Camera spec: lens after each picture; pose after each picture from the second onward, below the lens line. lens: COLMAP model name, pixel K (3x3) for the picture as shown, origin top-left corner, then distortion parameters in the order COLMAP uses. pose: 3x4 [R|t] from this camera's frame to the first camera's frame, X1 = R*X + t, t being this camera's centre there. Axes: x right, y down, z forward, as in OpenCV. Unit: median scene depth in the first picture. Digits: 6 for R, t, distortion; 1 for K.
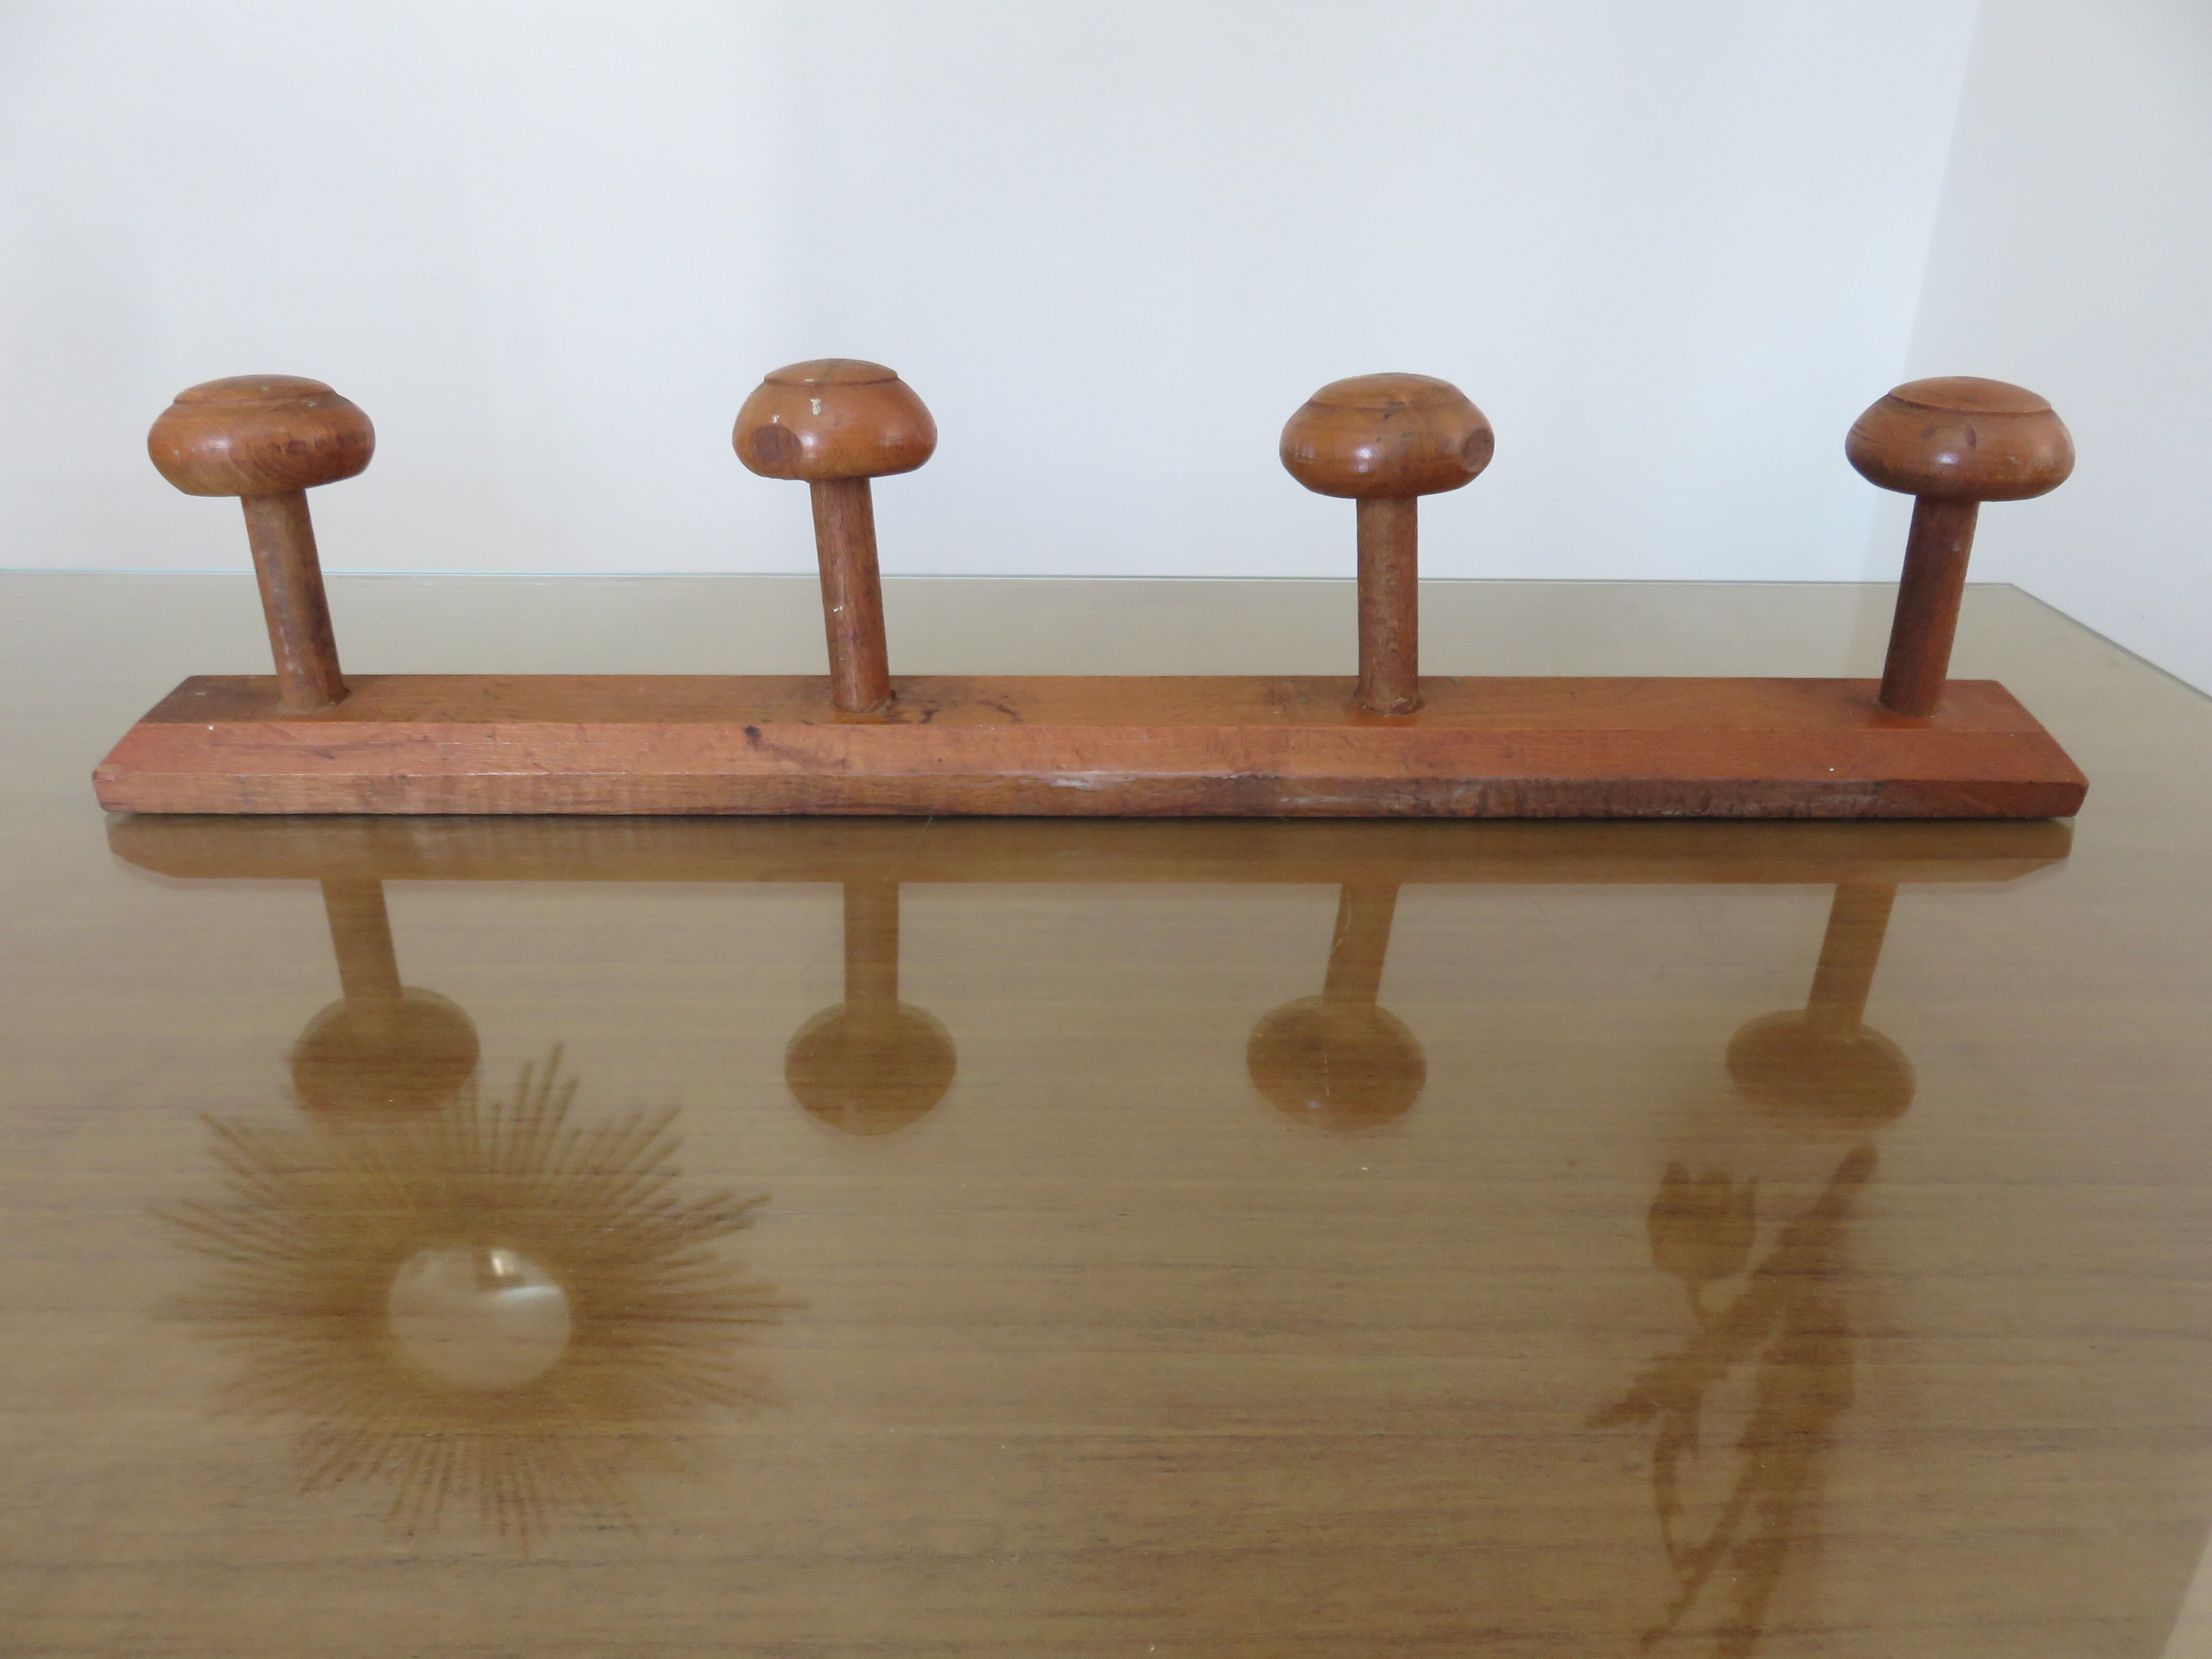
lens RADIAL K [[1671.3, 0, 1113.4], [0, 1671.3, 835.2], [0, 0, 1]] dist [-0.005132, -0.011666]
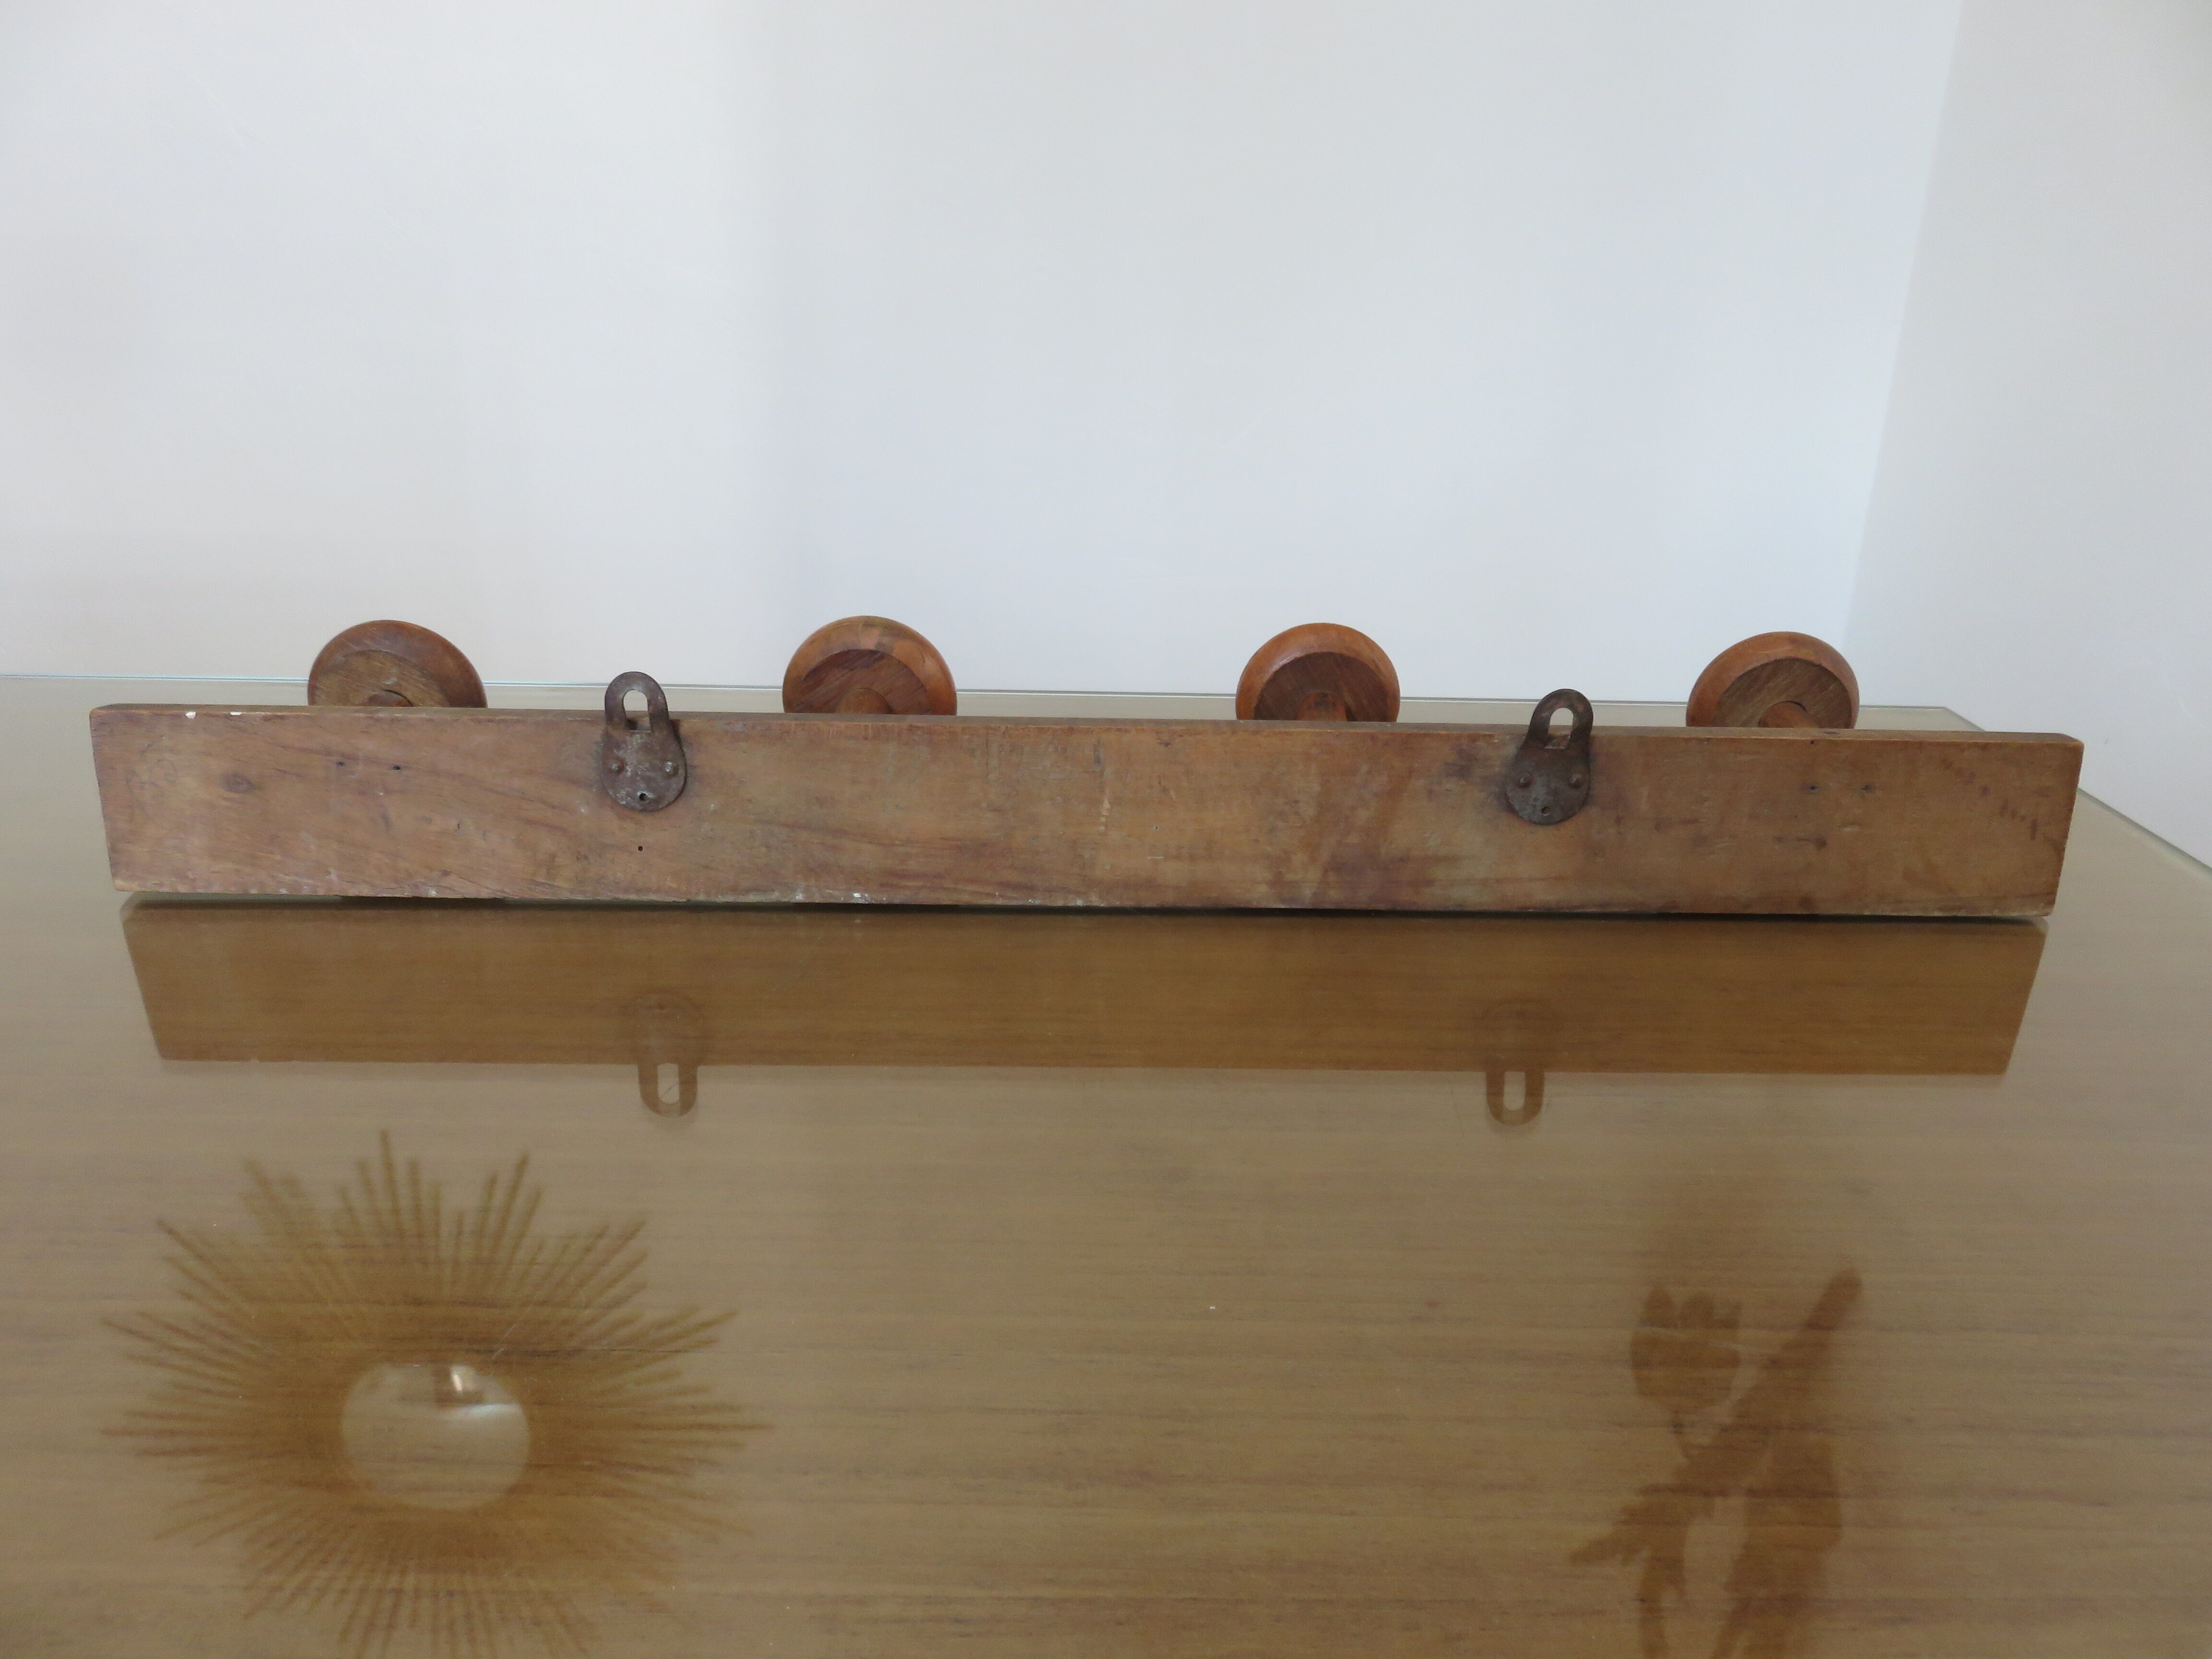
lens RADIAL K [[1671.3, 0, 1113.3], [0, 1671.3, 834.8], [0, 0, 1]] dist [-0.005132, -0.011666]
pose [[0.999942, 0.010755, 0.000564, 0.097401], [-0.010693, 0.997720, -0.066636, -0.008586], [-0.001279, 0.066626, 0.997777, 0.023073]]
